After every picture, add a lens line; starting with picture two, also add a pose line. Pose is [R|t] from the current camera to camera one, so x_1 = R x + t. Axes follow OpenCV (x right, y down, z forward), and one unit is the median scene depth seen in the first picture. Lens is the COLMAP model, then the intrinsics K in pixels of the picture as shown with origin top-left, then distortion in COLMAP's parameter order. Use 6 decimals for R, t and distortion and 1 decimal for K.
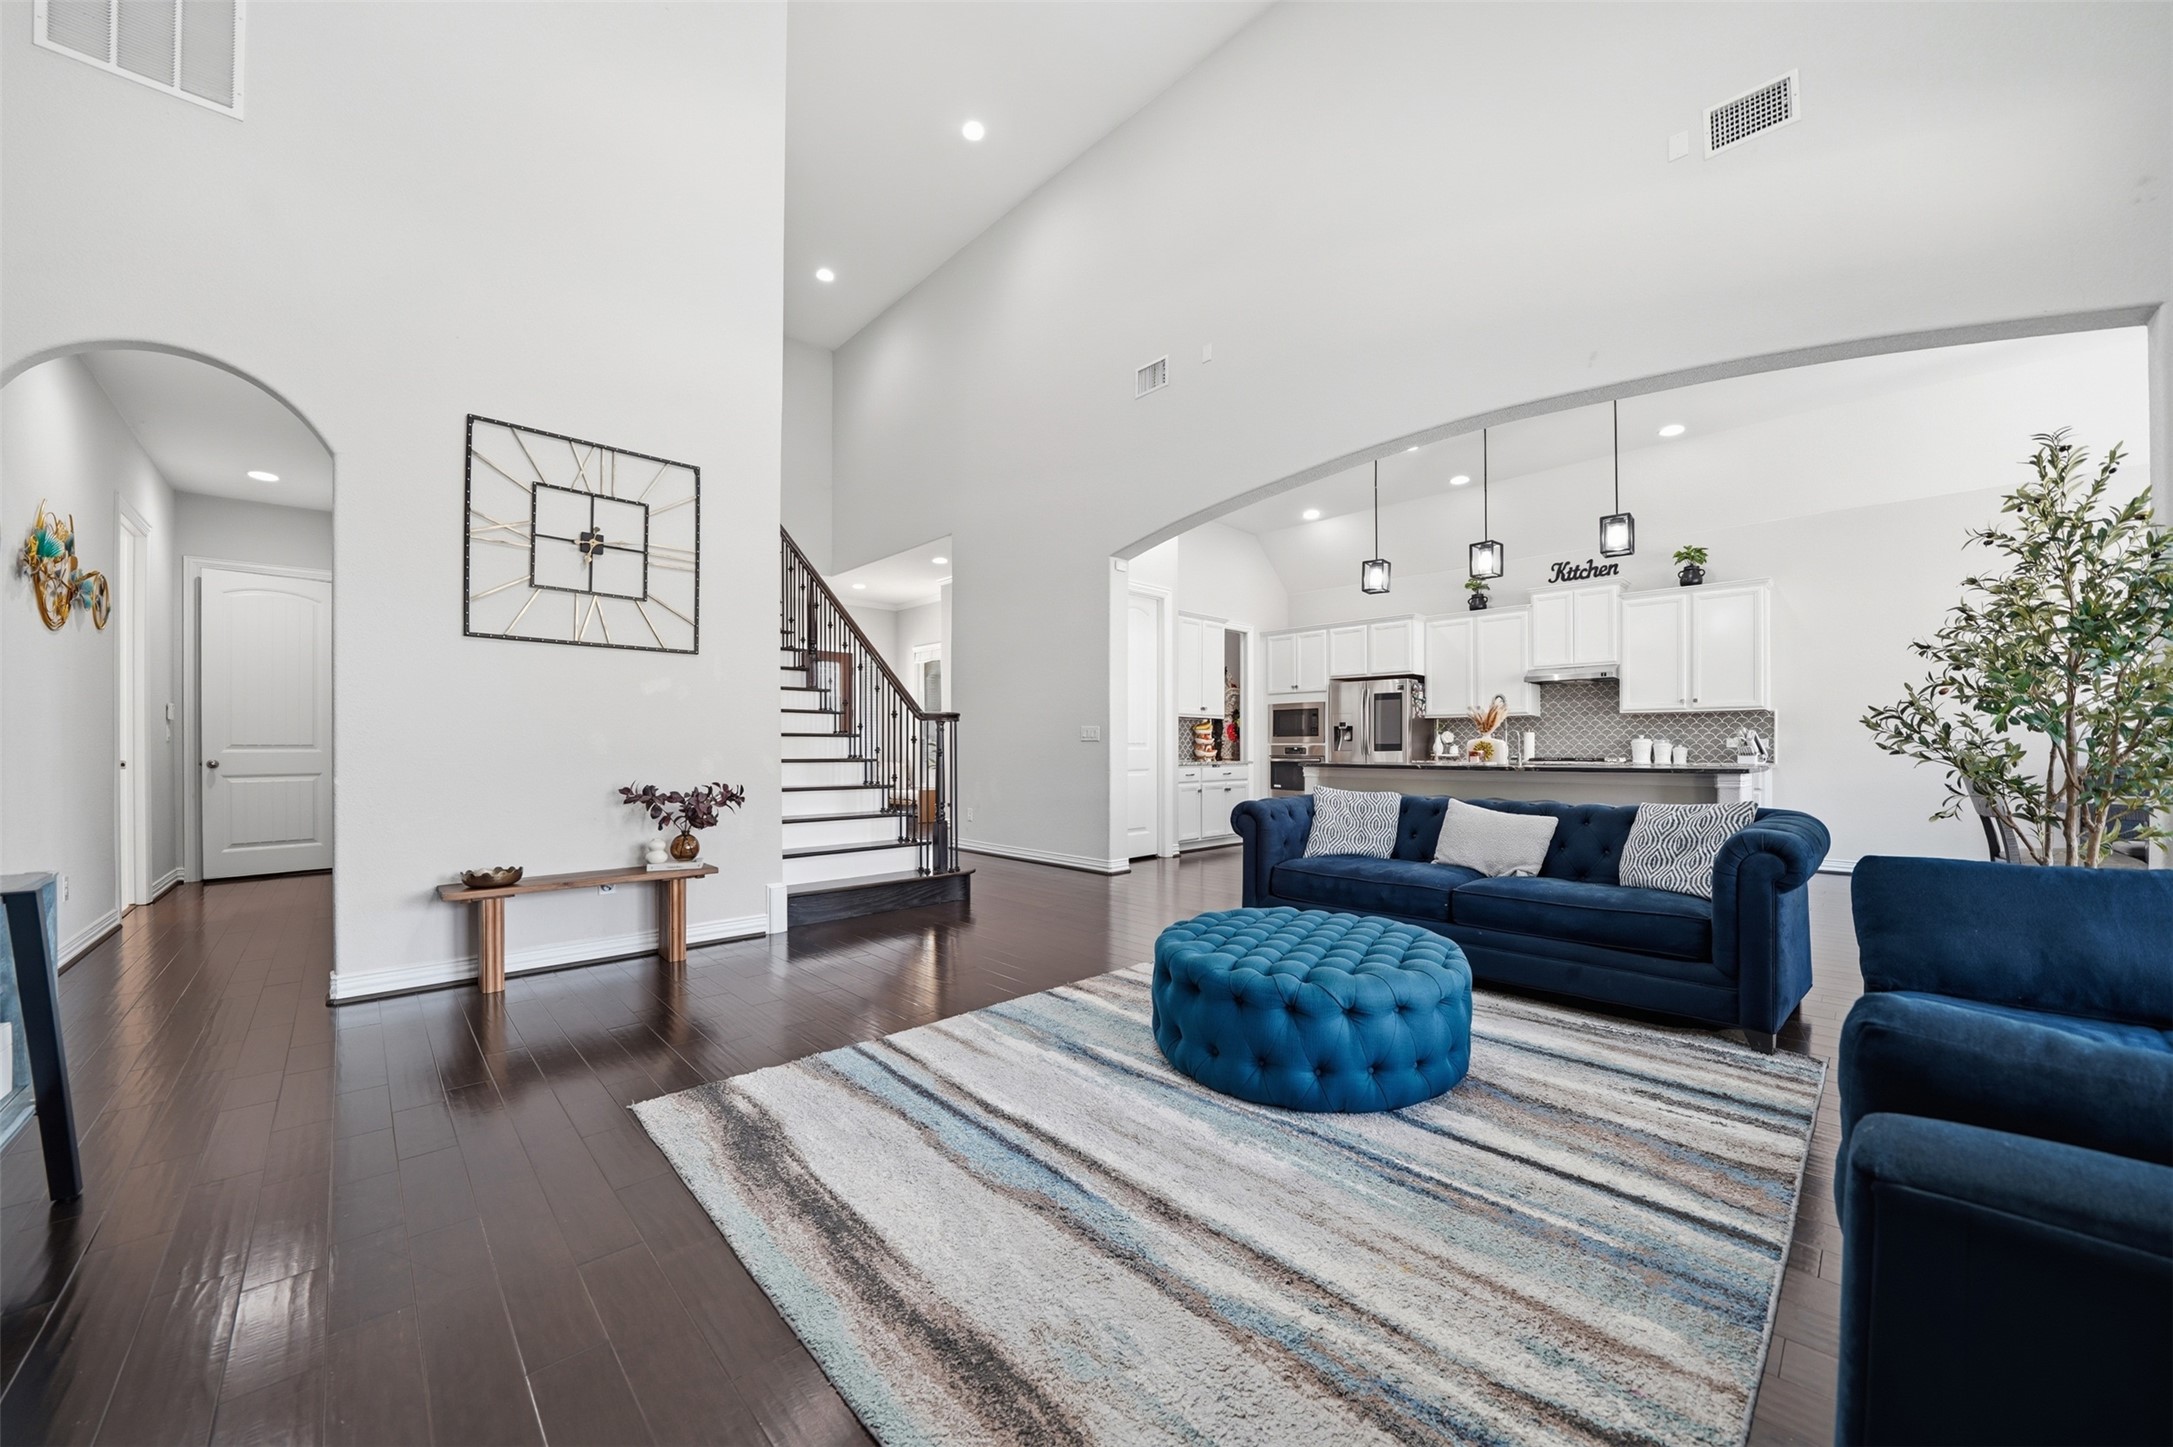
lens RADIAL K [[771.0, 0, 1089.3], [0, 771.0, 747.4], [0, 0, 1]] dist [-0.029272, -0.000115]
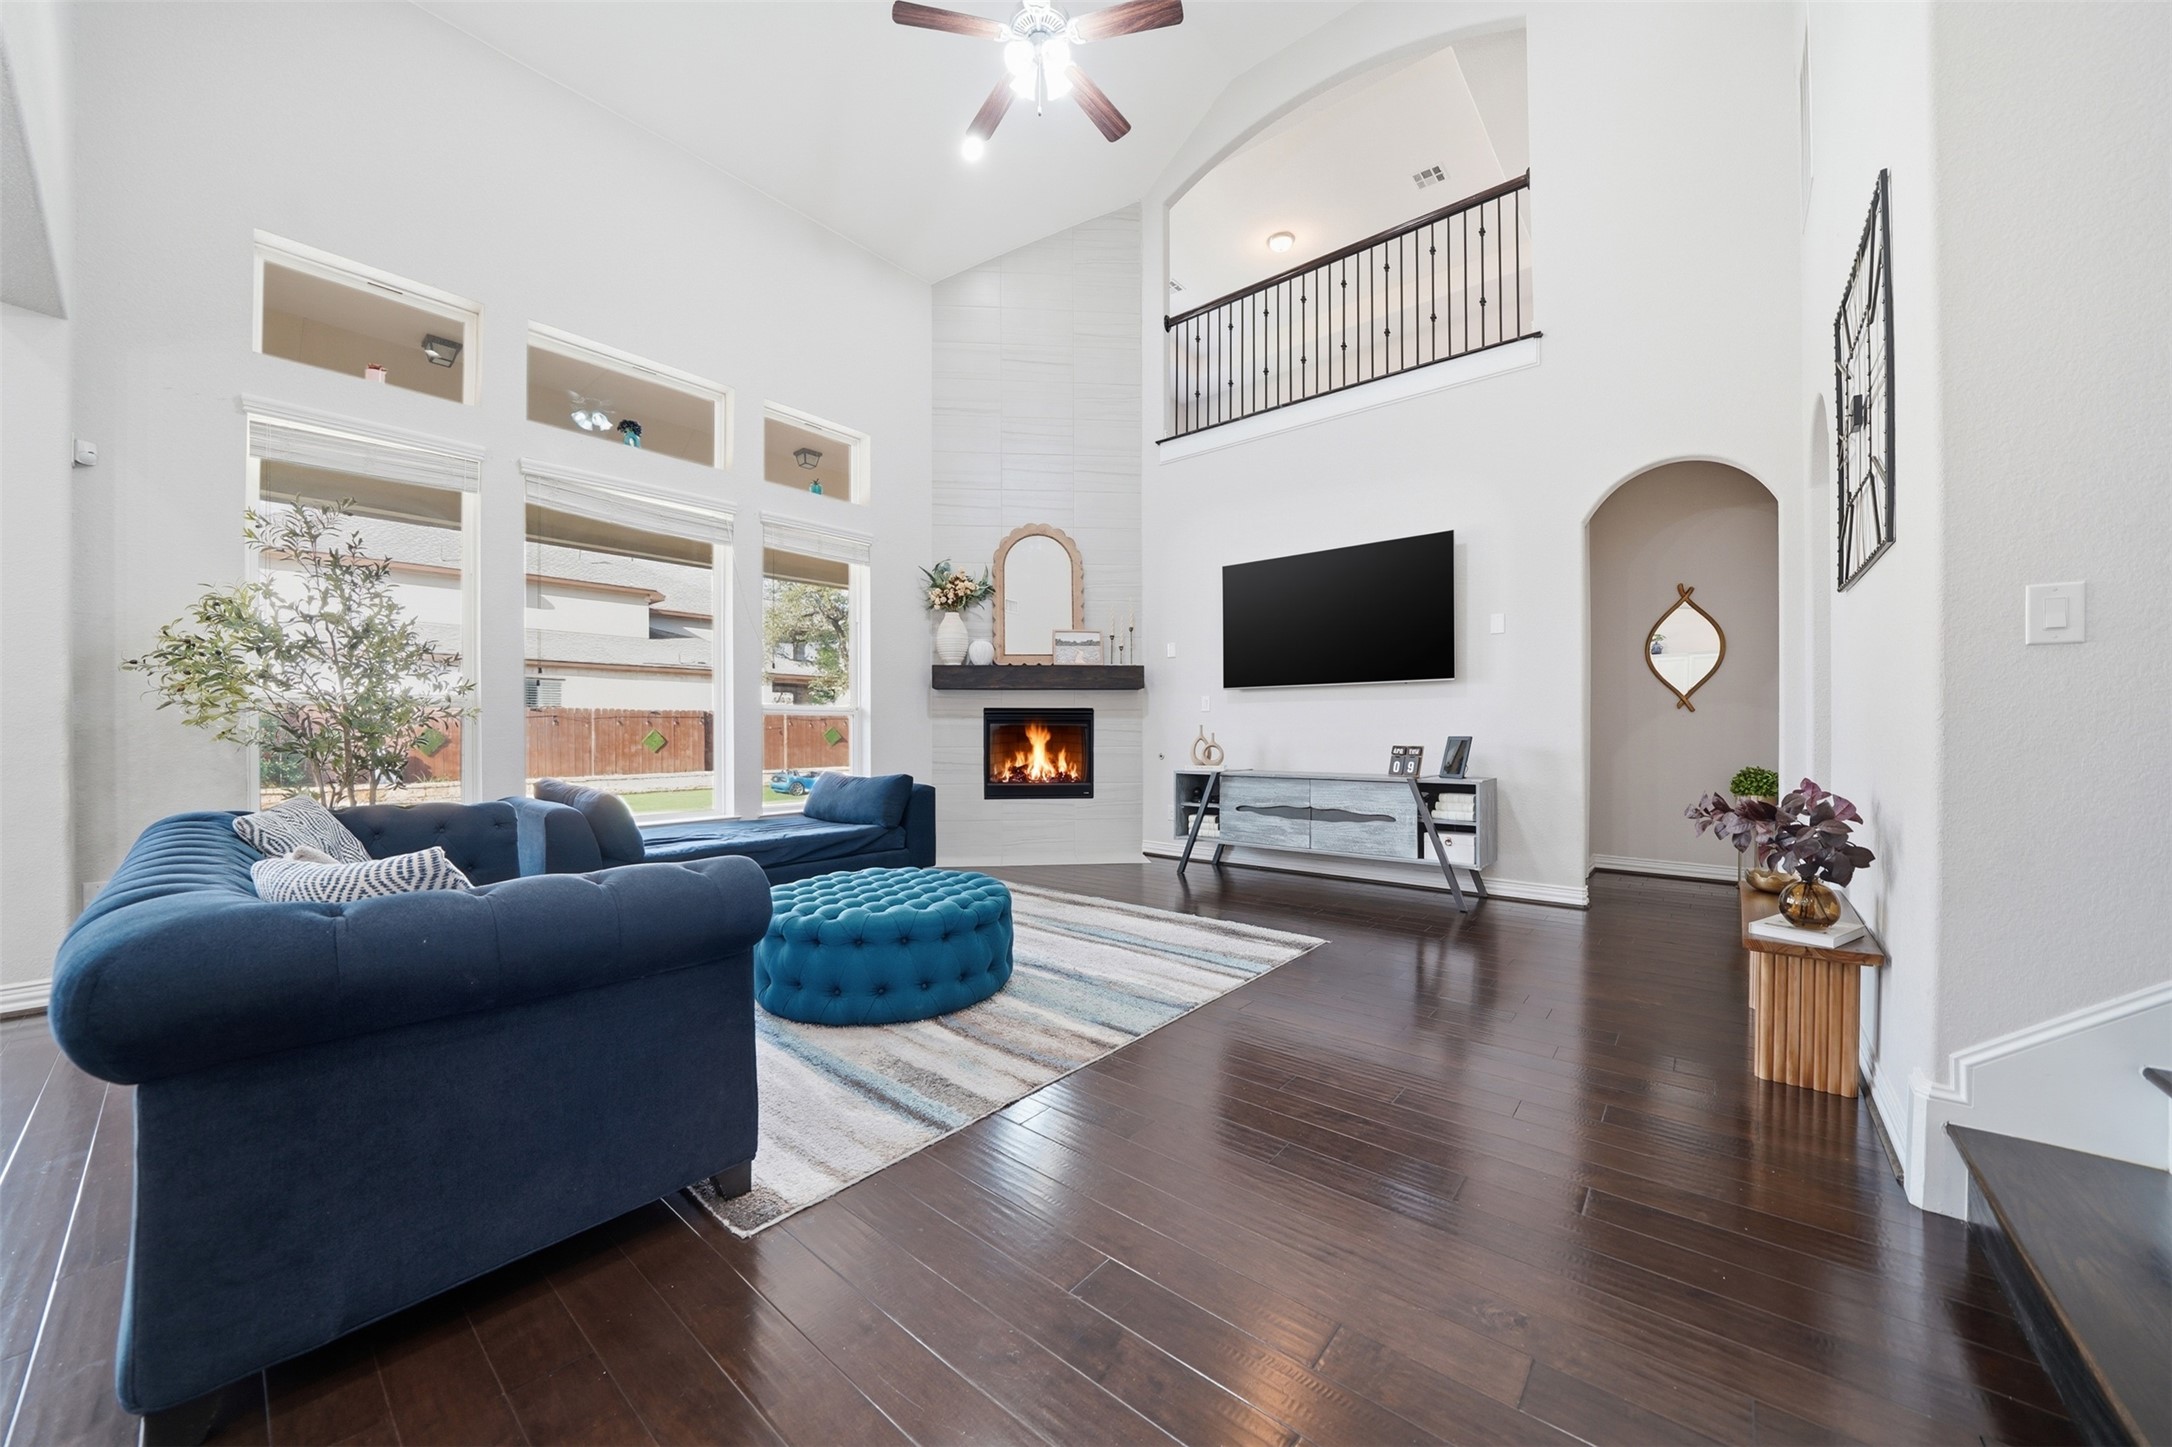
lens RADIAL K [[792.2, 0, 1086.0], [0, 792.2, 723.5], [0, 0, 1]] dist [-0.000461, -0.000104]
pose [[-0.994207, 0.001838, -0.107465, 0.075987], [0.002628, 0.999971, -0.007209, -0.001215], [0.107449, -0.007450, -0.994183, 1.676145]]
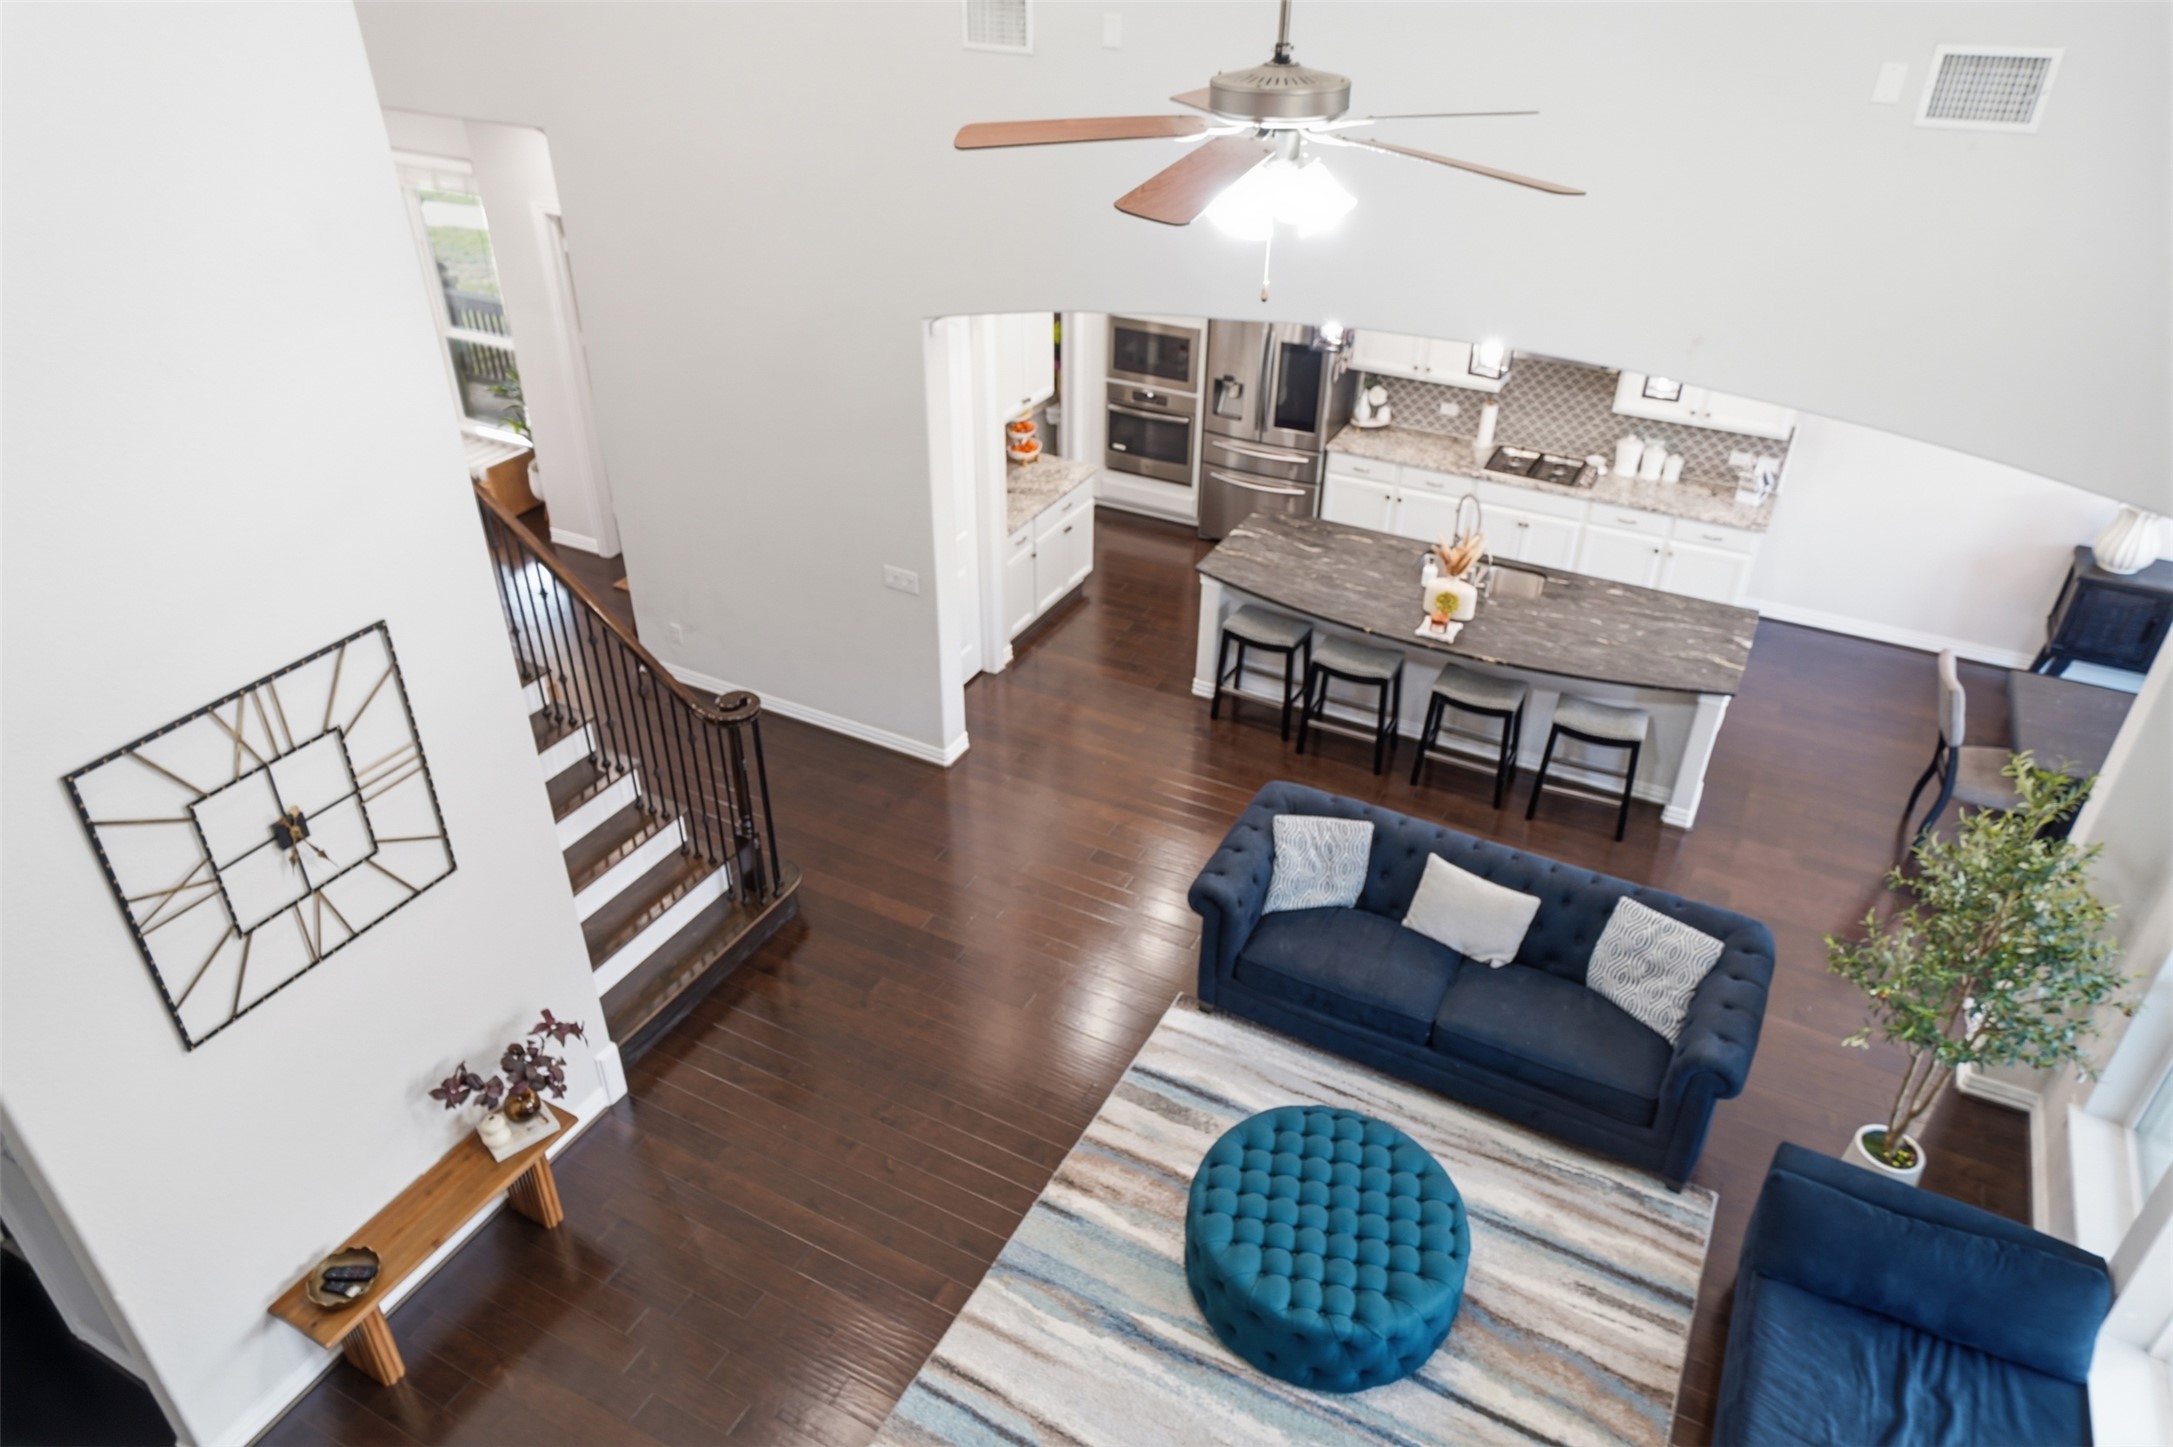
lens RADIAL K [[1375.8, 0, 1086.5], [0, 1375.8, 723.5], [0, 0, 1]] dist [0.000775, 0.000263]
pose [[0.950854, -0.157000, 0.266884, -0.333529], [-0.008146, 0.848938, 0.528429, -0.991526], [-0.309532, -0.504633, 0.805937, -0.078177]]
